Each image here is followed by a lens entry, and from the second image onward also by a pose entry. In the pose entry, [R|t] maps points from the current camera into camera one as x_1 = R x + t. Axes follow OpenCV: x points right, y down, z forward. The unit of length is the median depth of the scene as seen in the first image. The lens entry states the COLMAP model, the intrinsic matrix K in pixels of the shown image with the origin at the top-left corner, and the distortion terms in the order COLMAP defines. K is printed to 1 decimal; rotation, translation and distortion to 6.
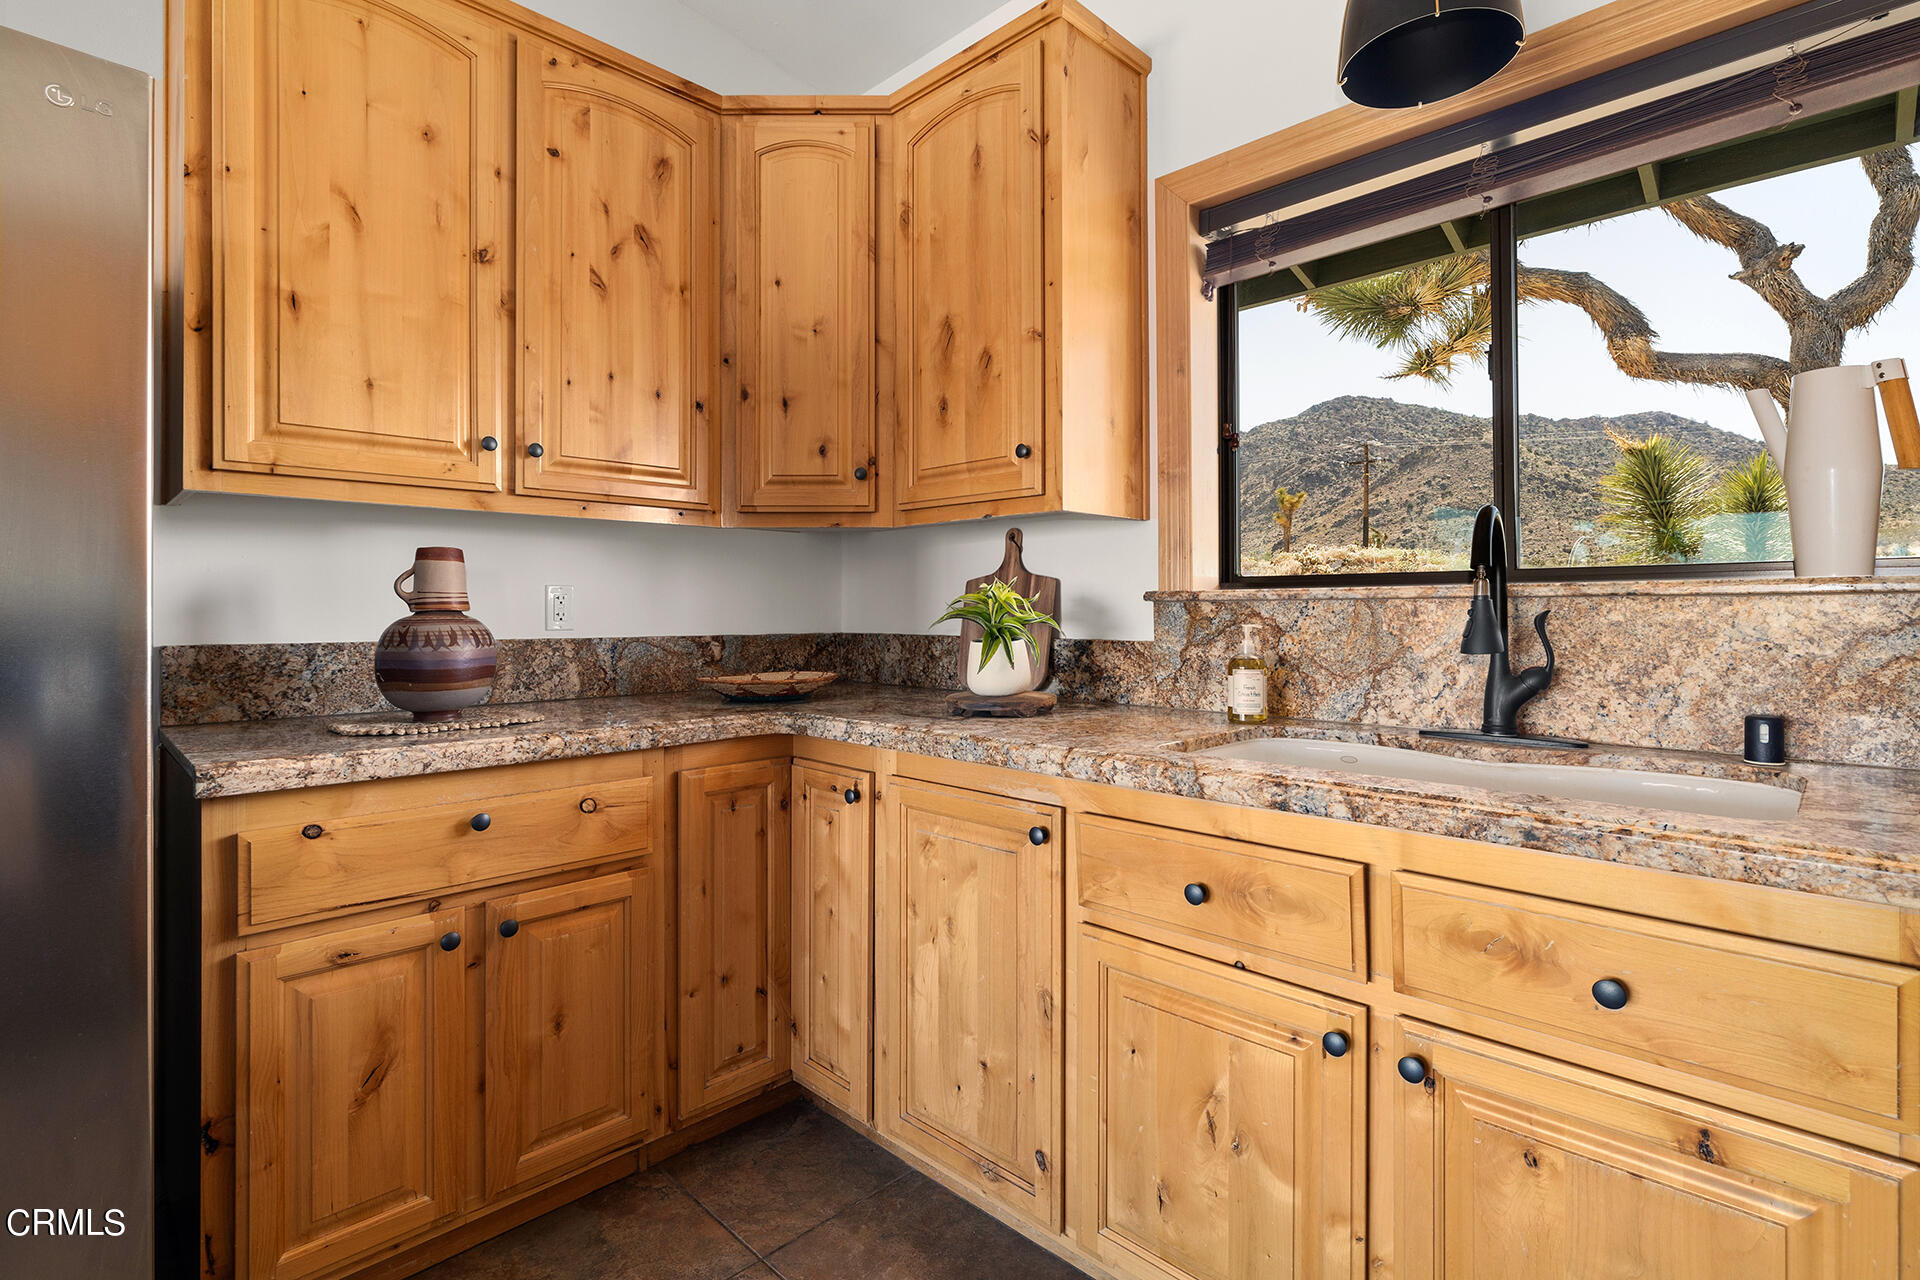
lens RADIAL K [[919.5, 0, 967.5], [0, 919.5, 613.8], [0, 0, 1]] dist [-0.002013, 0.000470]
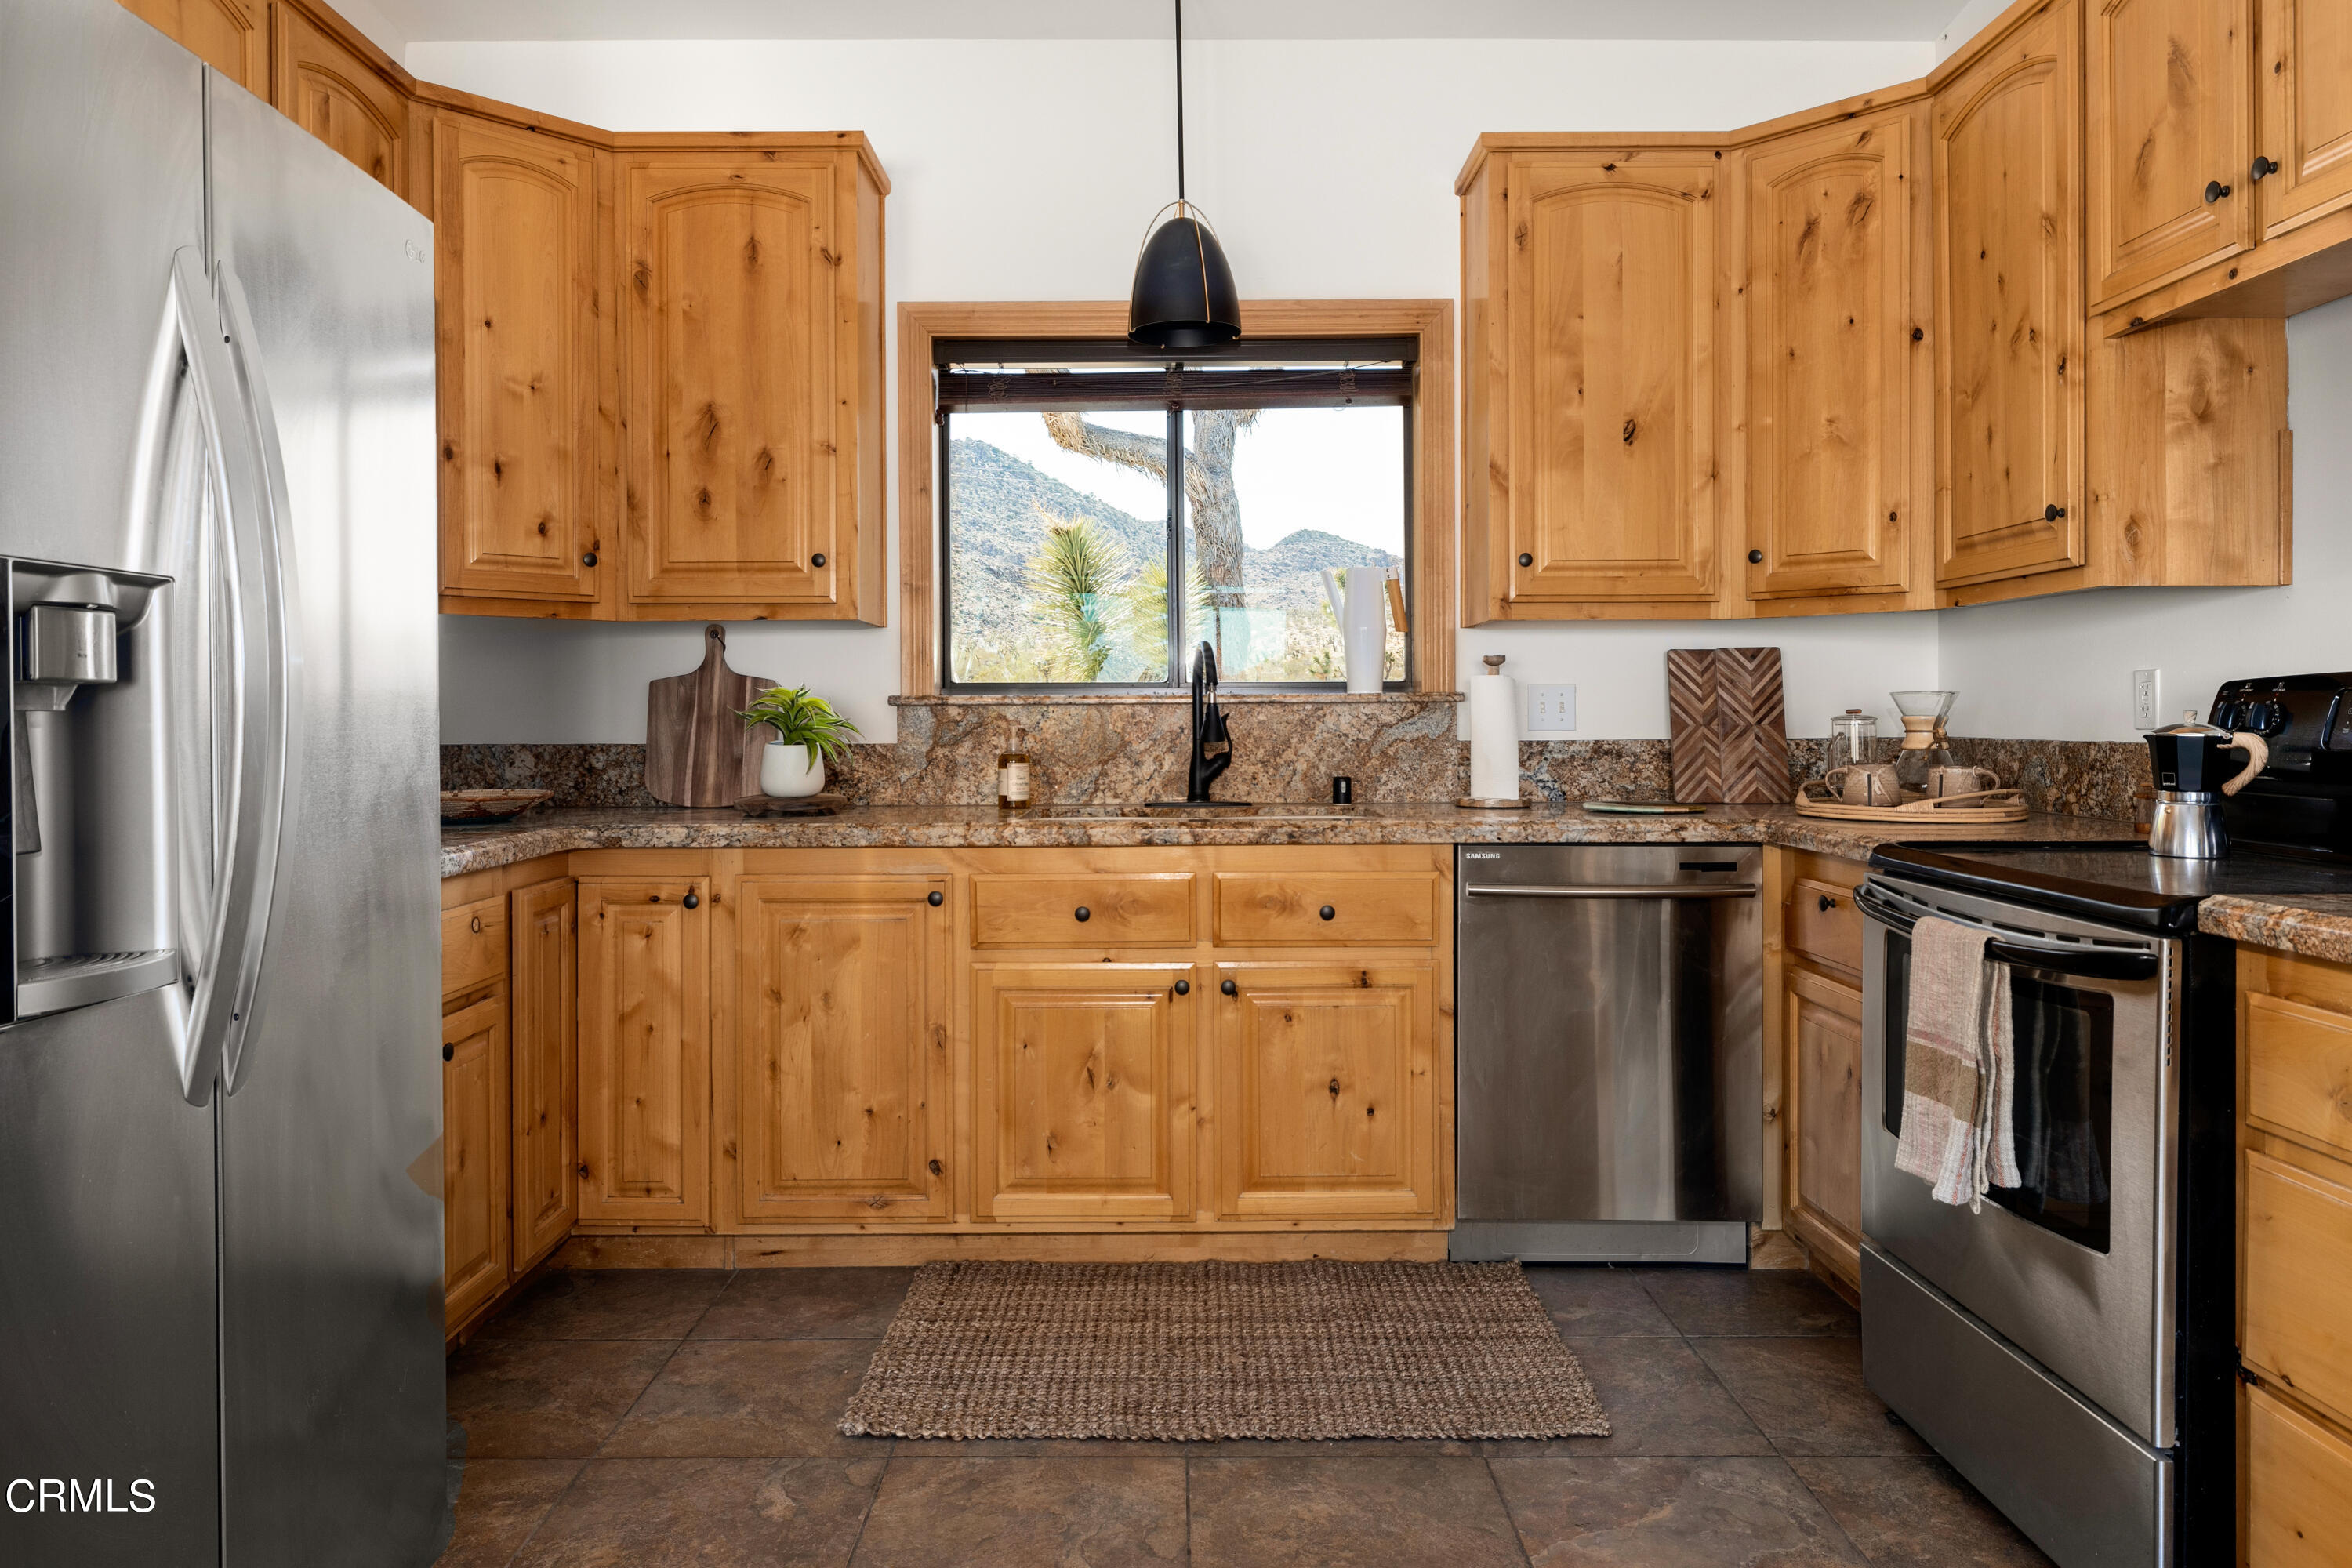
lens RADIAL K [[1583.8, 0, 1174.5], [0, 1583.8, 767.3], [0, 0, 1]] dist [0.043160, 0.000433]
pose [[0.716447, -0.025216, 0.697186, -0.913905], [0.005309, 0.999515, 0.030695, 0.003470], [-0.697621, -0.018290, 0.716233, -0.570028]]
